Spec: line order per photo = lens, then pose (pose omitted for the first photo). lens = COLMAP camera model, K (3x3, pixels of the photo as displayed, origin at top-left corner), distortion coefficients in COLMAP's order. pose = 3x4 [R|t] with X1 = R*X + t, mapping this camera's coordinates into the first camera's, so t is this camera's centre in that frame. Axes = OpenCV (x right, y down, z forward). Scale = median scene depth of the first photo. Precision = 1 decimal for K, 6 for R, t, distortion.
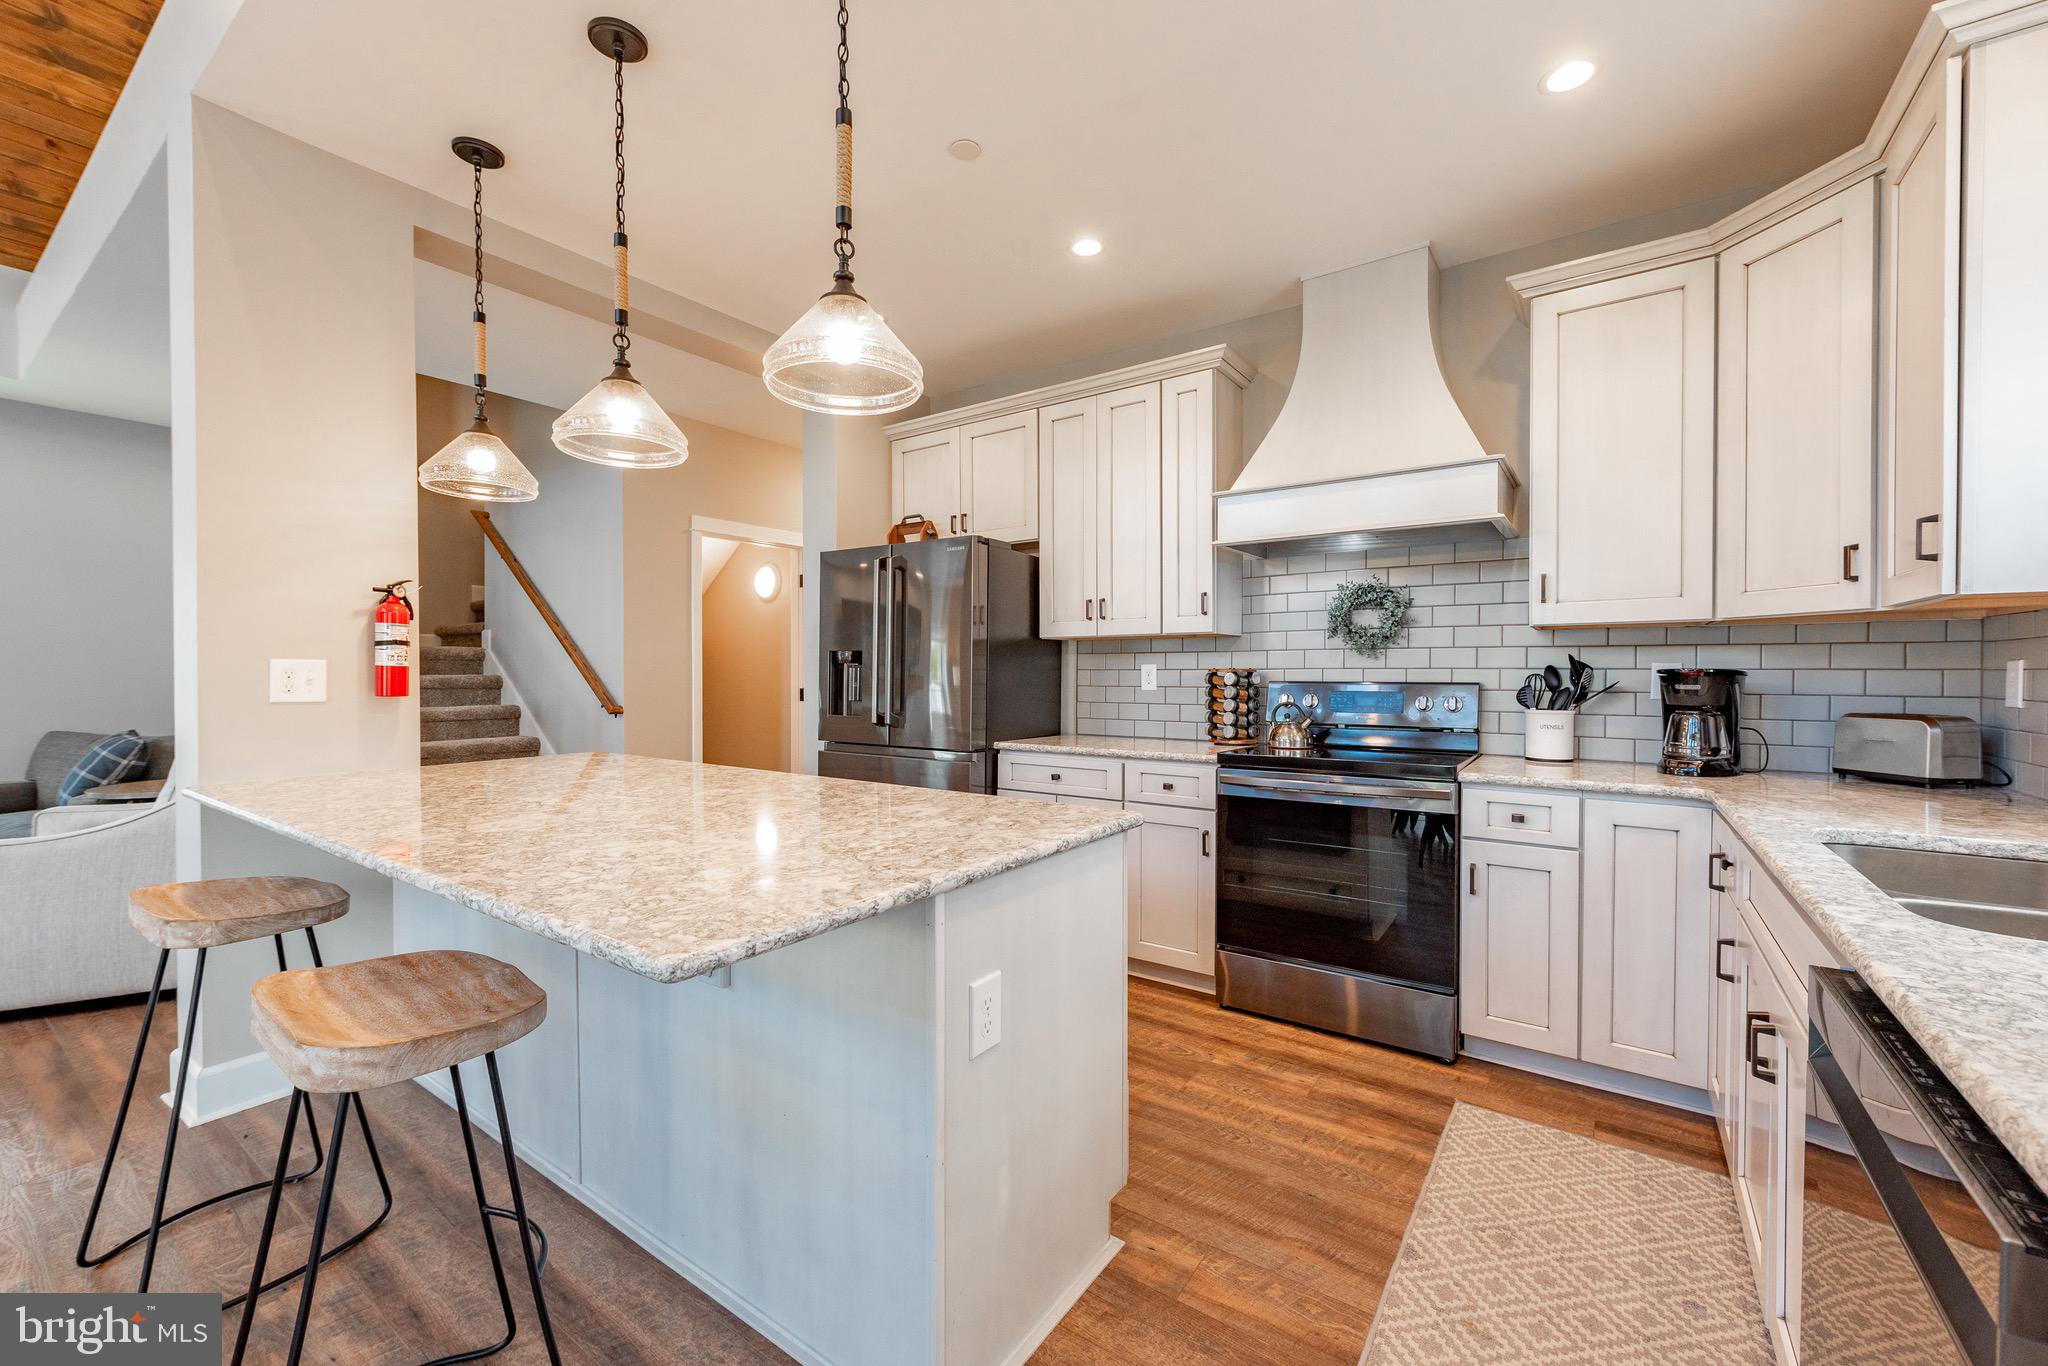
lens RADIAL K [[806.5, 0, 1014.3], [0, 806.5, 678.9], [0, 0, 1]] dist [0.001499, -0.000731]
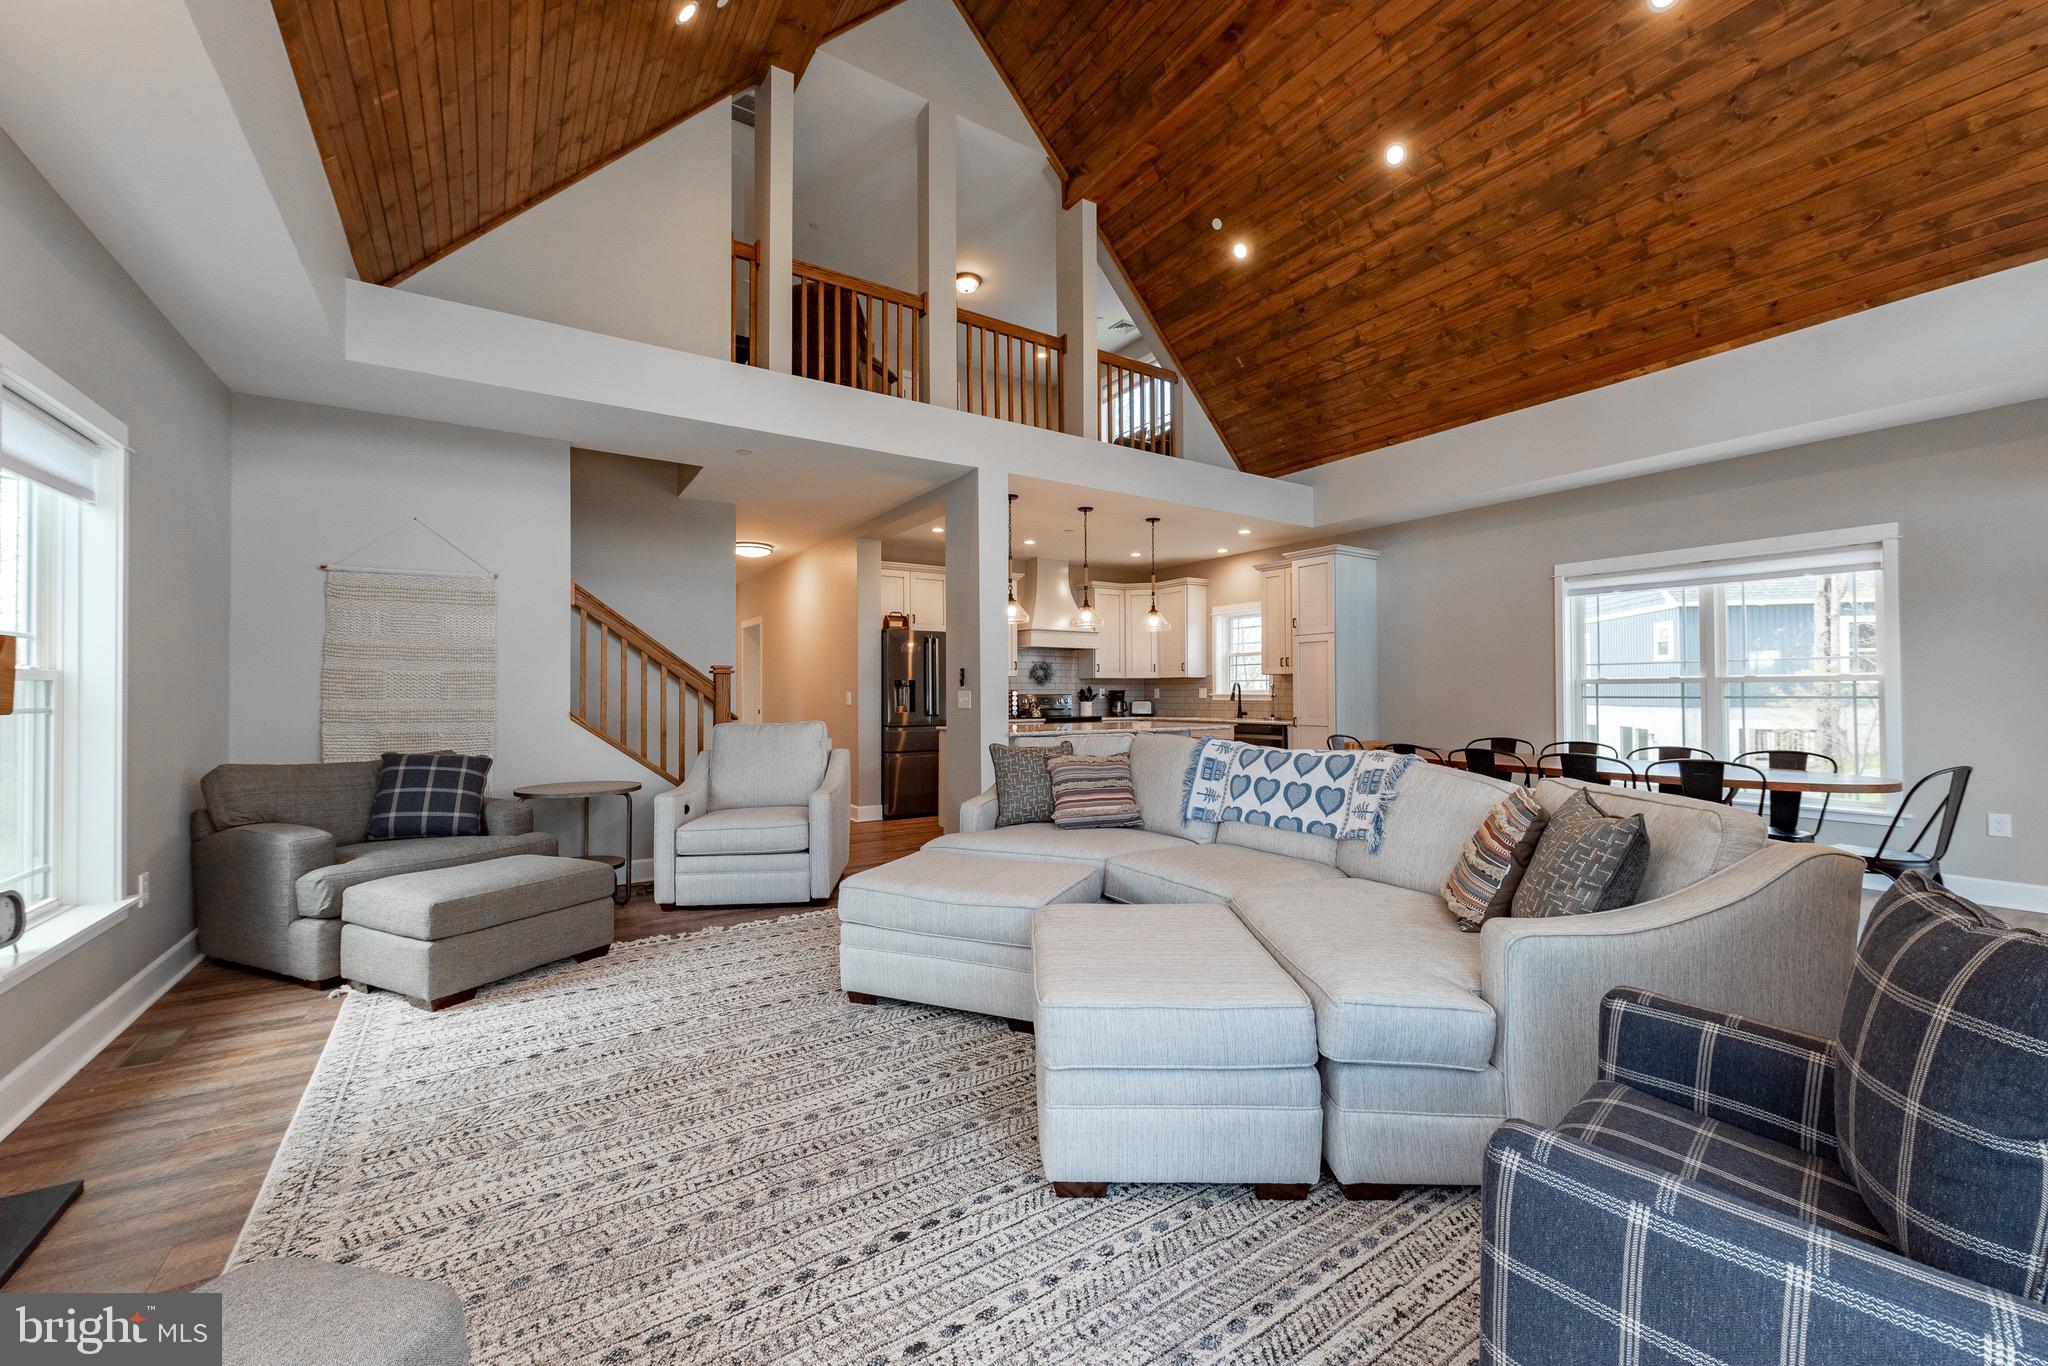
lens RADIAL K [[783.5, 0, 1006.8], [0, 783.5, 685.1], [0, 0, 1]] dist [-0.002070, -0.000282]
pose [[0.369129, 0.007915, 0.929344, -2.803451], [0.009350, 0.999882, -0.012229, 0.004209], [-0.929331, 0.013203, 0.369011, 0.068862]]
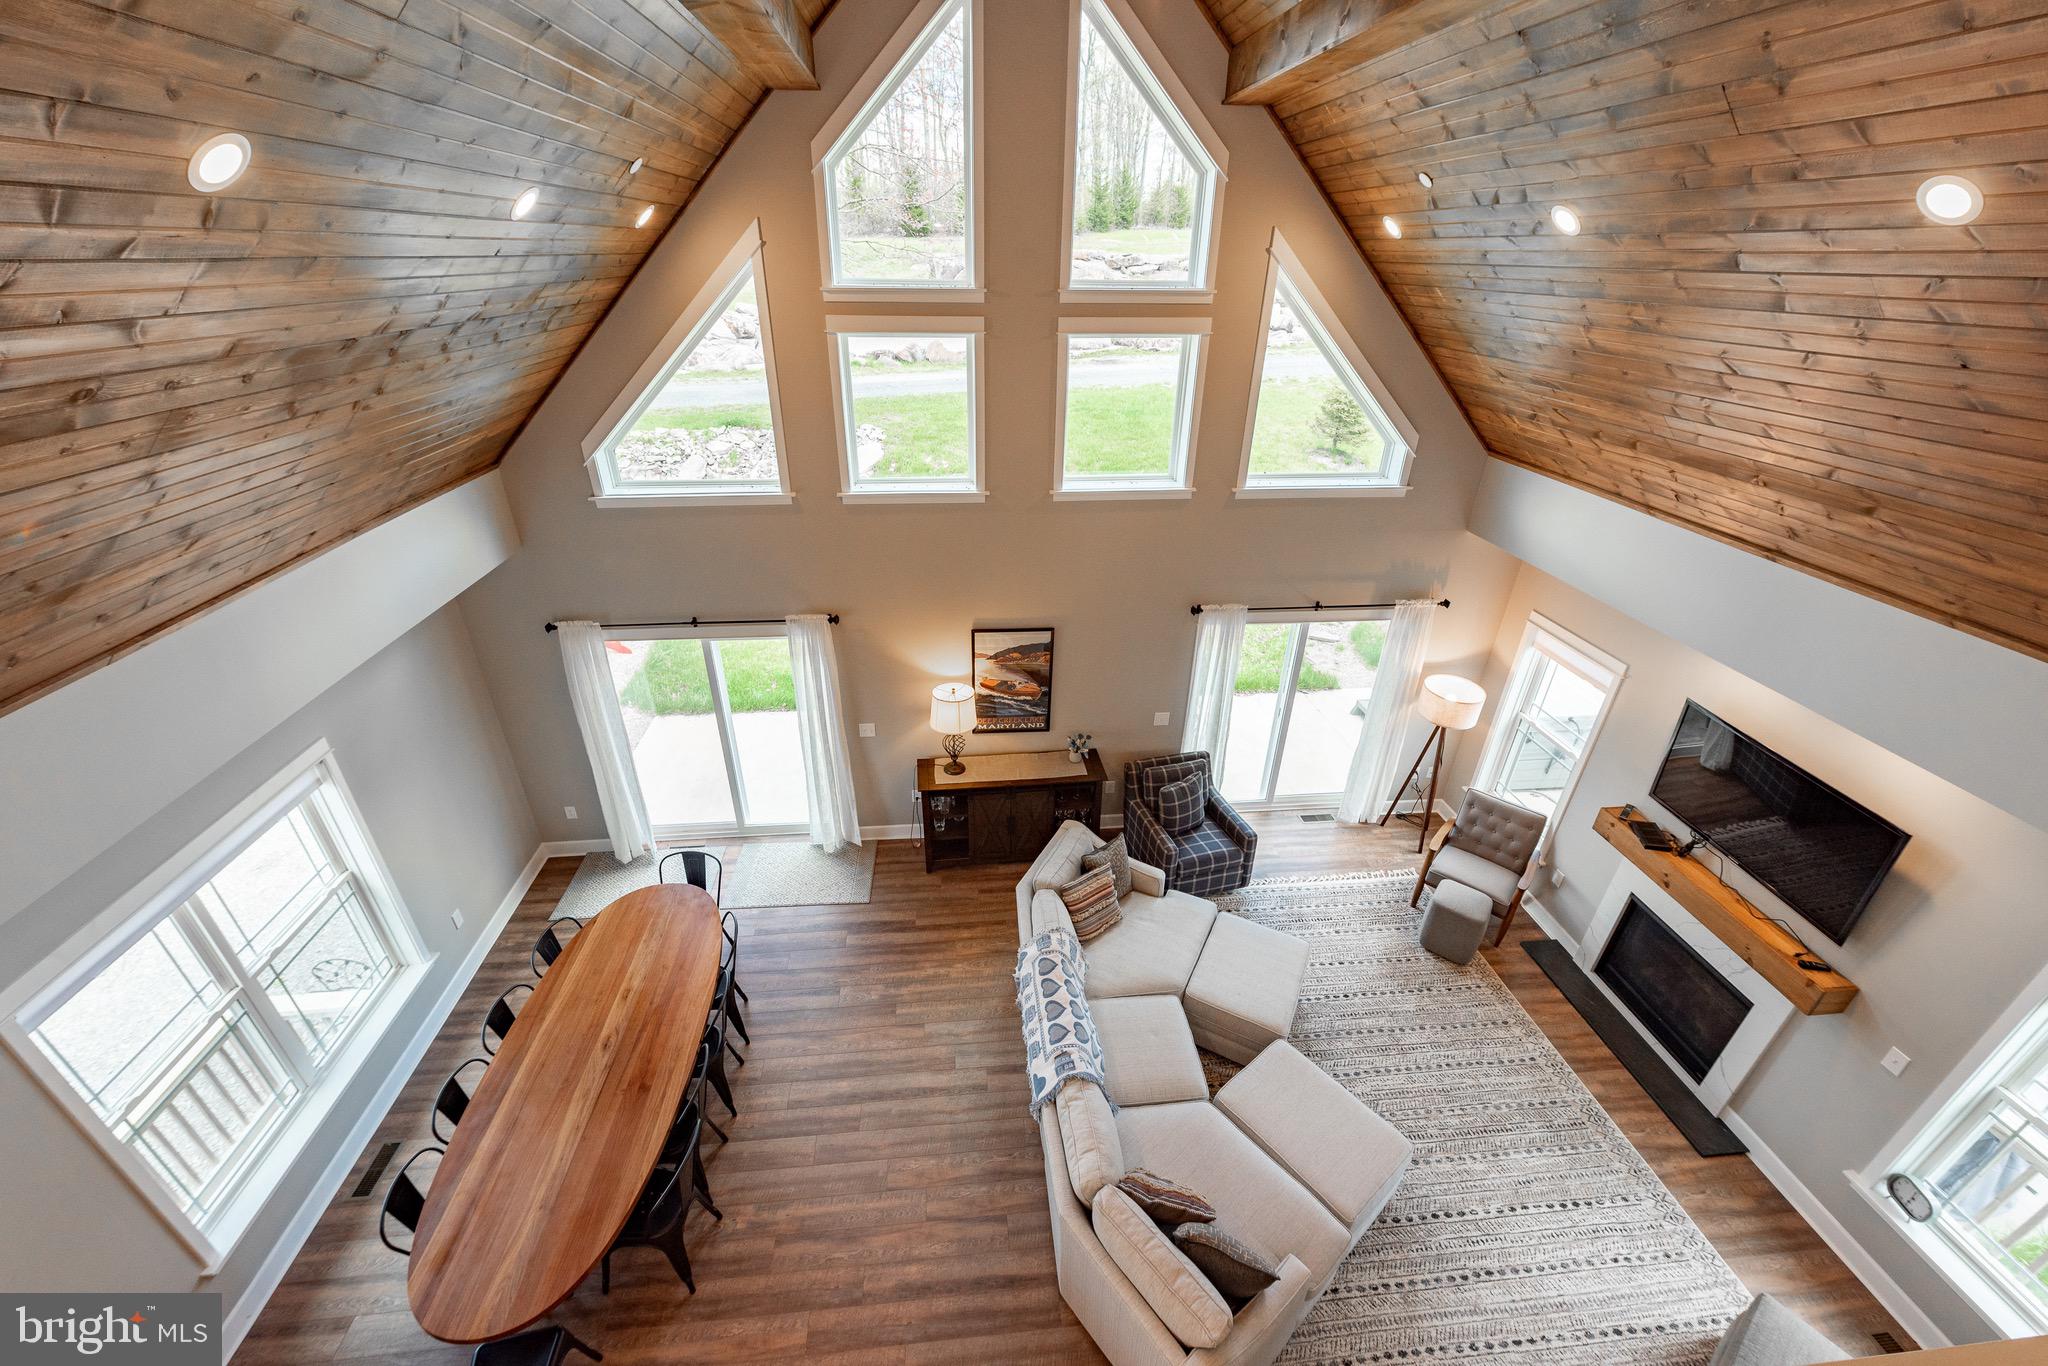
lens RADIAL K [[793.2, 0, 1020.8], [0, 793.2, 682.1], [0, 0, 1]] dist [0.001272, -0.000455]
pose [[-0.748052, 0.308033, -0.587822, -0.583549], [-0.018989, 0.875456, 0.482925, -1.307907], [0.663369, 0.372415, -0.649037, 0.882721]]
